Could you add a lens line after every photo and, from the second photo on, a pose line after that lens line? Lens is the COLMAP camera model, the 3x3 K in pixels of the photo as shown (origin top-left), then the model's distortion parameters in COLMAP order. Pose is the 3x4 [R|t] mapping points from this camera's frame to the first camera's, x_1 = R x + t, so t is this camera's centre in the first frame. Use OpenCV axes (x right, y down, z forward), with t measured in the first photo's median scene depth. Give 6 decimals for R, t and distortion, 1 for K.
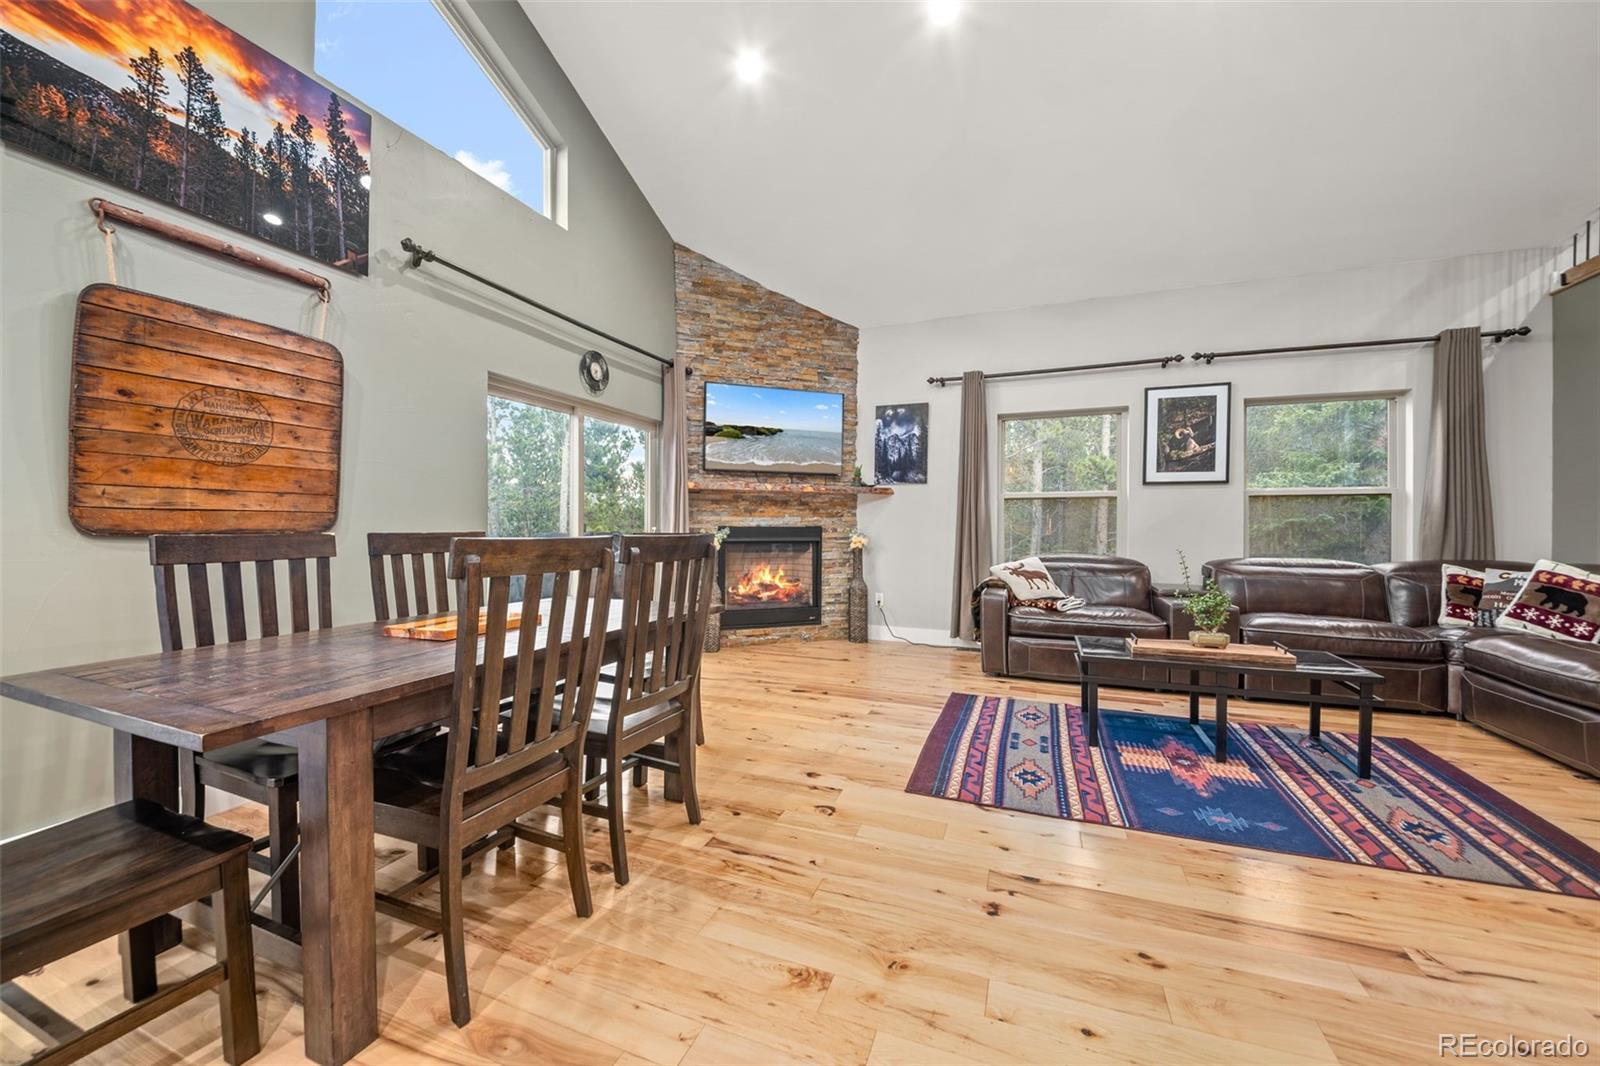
lens RADIAL K [[602.0, 0, 791.3], [0, 602.0, 527.8], [0, 0, 1]] dist [0.003543, -0.008215]
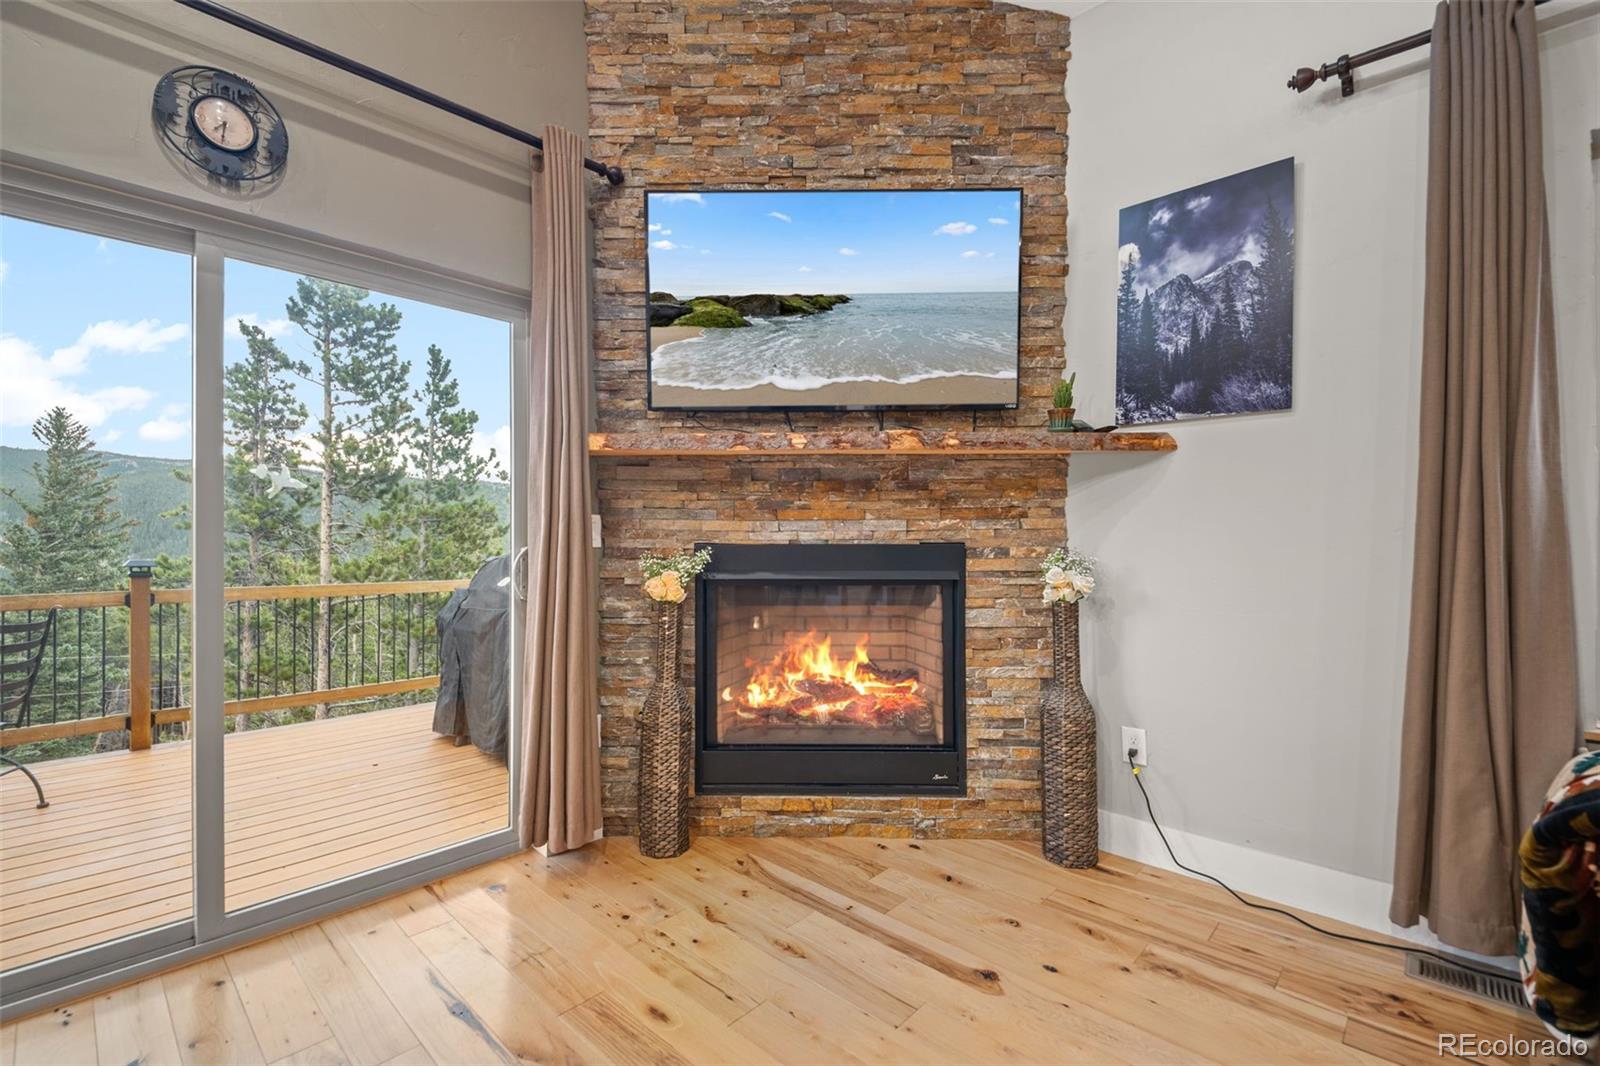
lens RADIAL K [[692.9, 0, 793.0], [0, 692.9, 542.1], [0, 0, 1]] dist [0.015257, -0.007379]
pose [[0.930262, -0.006737, -0.366835, 0.150414], [0.006565, 0.999977, -0.001717, -0.003561], [0.366838, -0.000811, 0.930285, 0.734073]]
